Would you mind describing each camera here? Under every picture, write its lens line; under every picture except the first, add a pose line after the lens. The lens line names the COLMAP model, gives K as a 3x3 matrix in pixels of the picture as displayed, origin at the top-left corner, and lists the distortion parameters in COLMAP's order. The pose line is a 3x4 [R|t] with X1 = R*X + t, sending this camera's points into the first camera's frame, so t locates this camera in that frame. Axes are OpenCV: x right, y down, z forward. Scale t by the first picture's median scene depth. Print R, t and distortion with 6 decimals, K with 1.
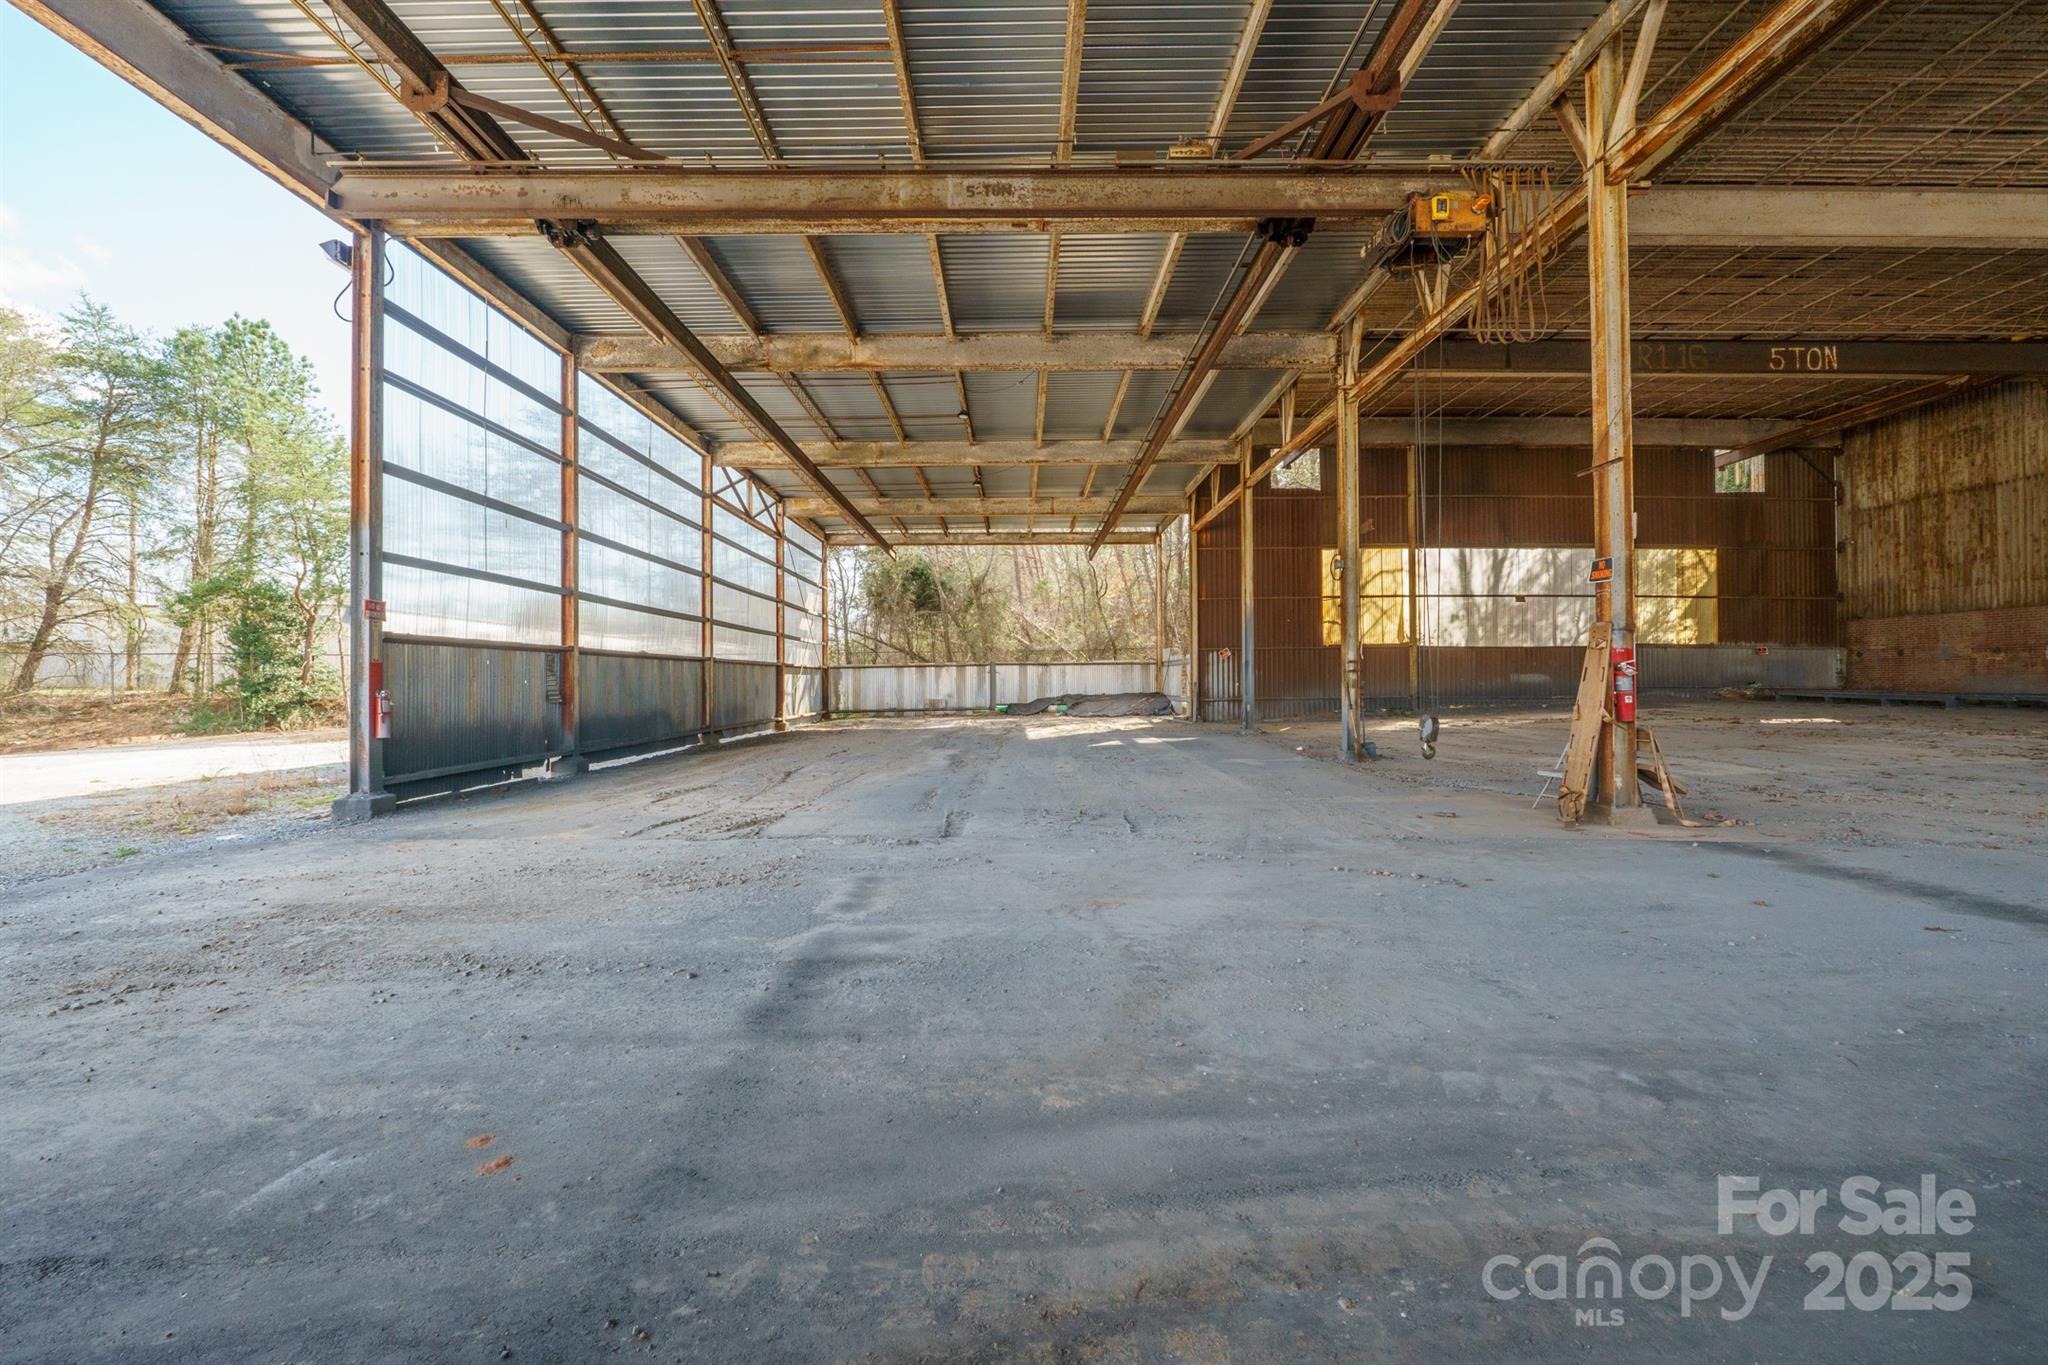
lens RADIAL K [[847.9, 0, 1021.9], [0, 847.9, 679.9], [0, 0, 1]] dist [-0.015668, -0.000055]
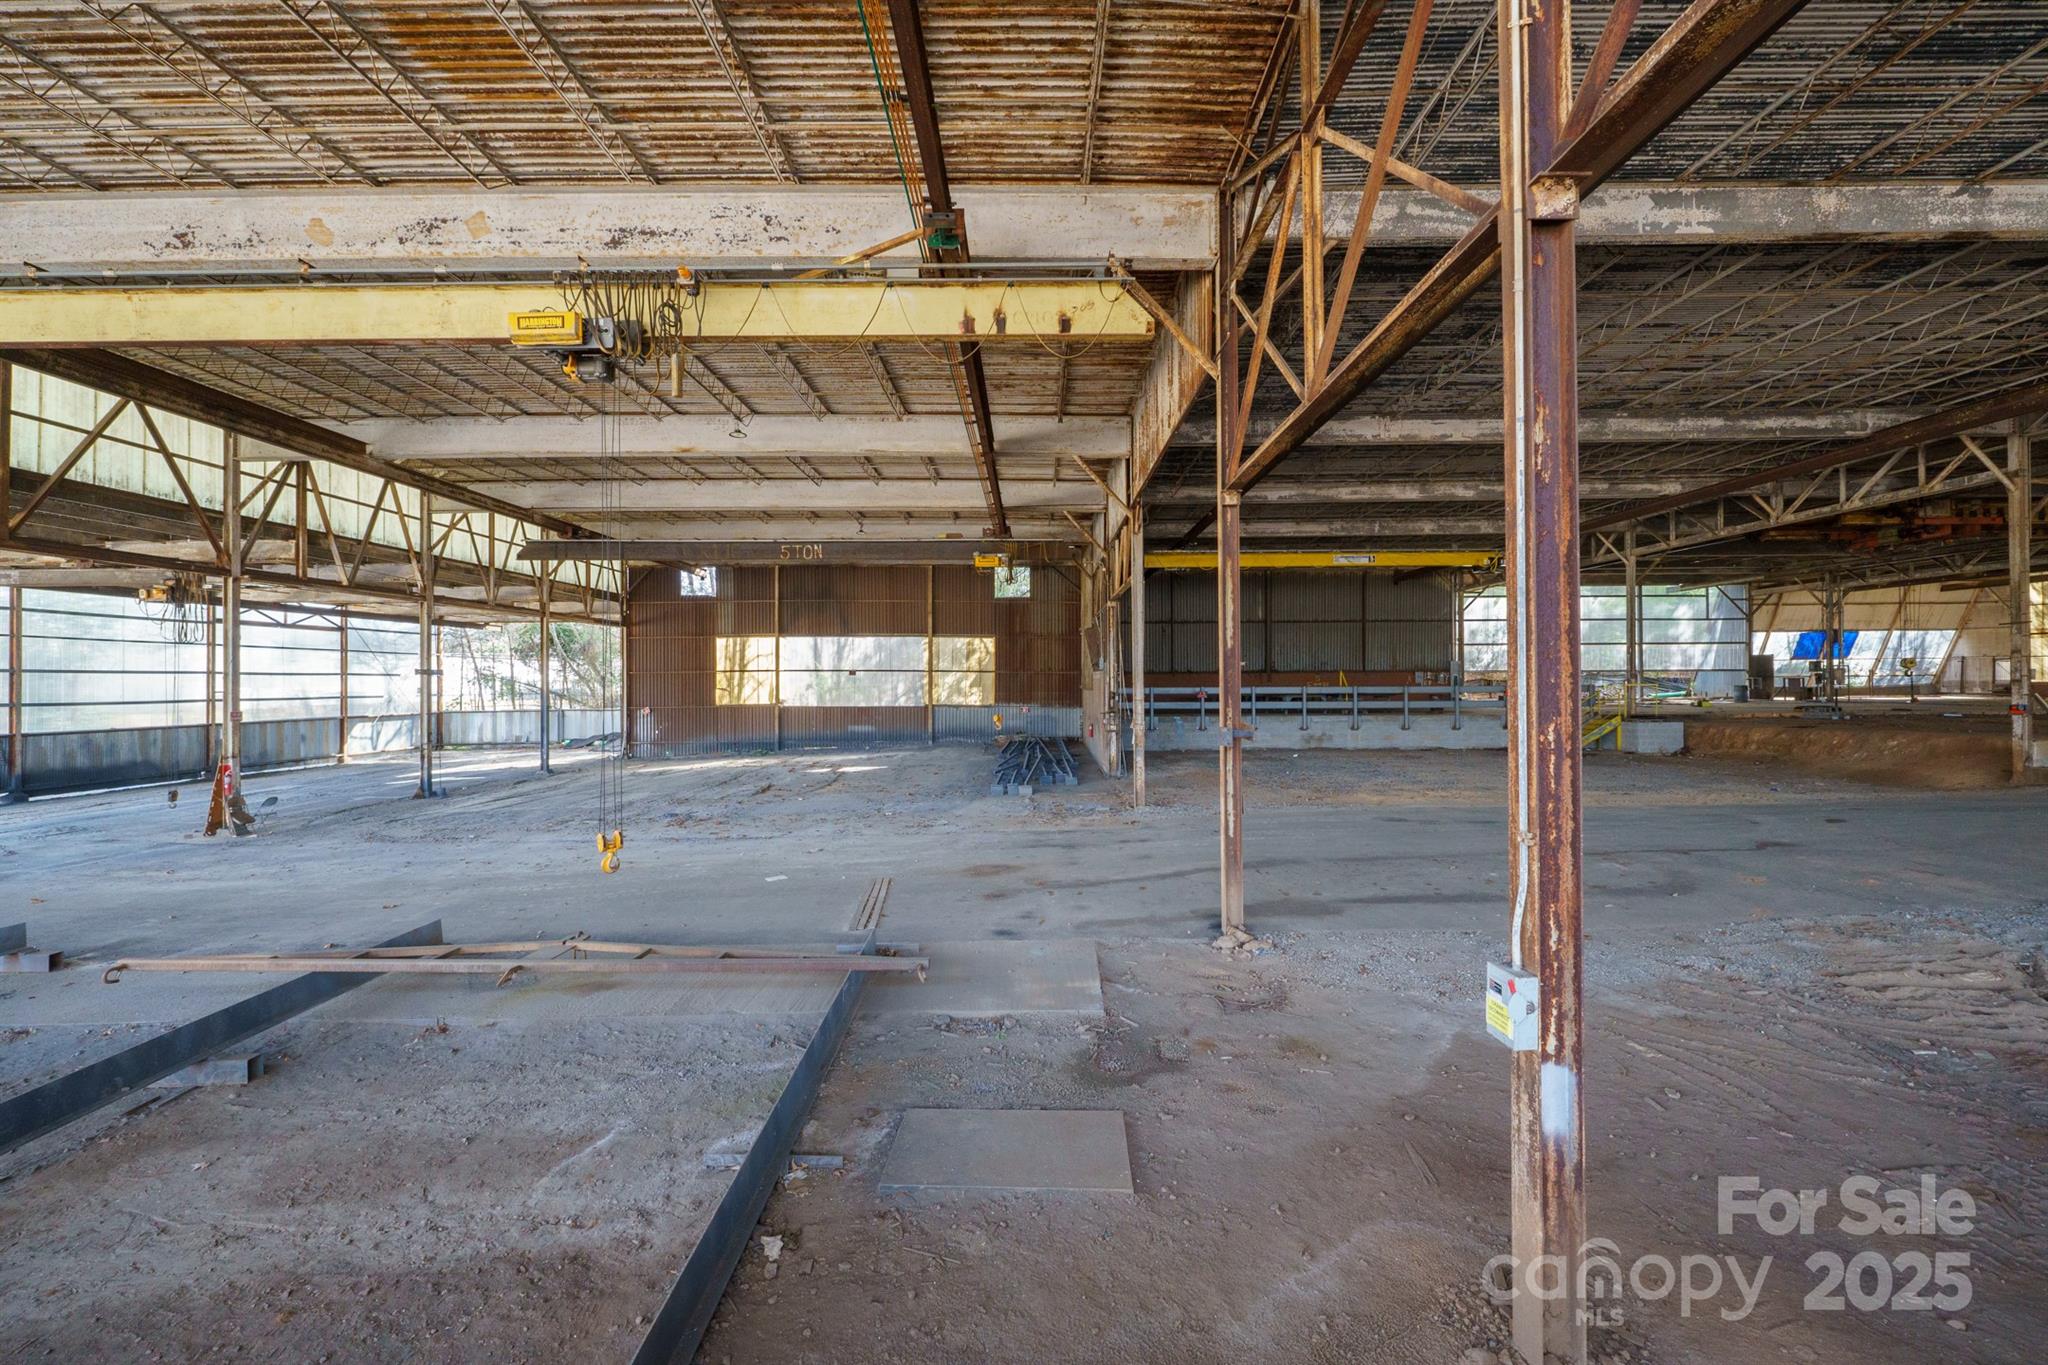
lens RADIAL K [[847.9, 0, 1025.7], [0, 847.9, 680.1], [0, 0, 1]] dist [-0.015668, -0.000055]
pose [[0.999996, 0.000966, -0.002477, 0.881253], [-0.000964, 0.999999, 0.000919, -0.085490], [0.002478, -0.000917, 0.999997, -0.428080]]
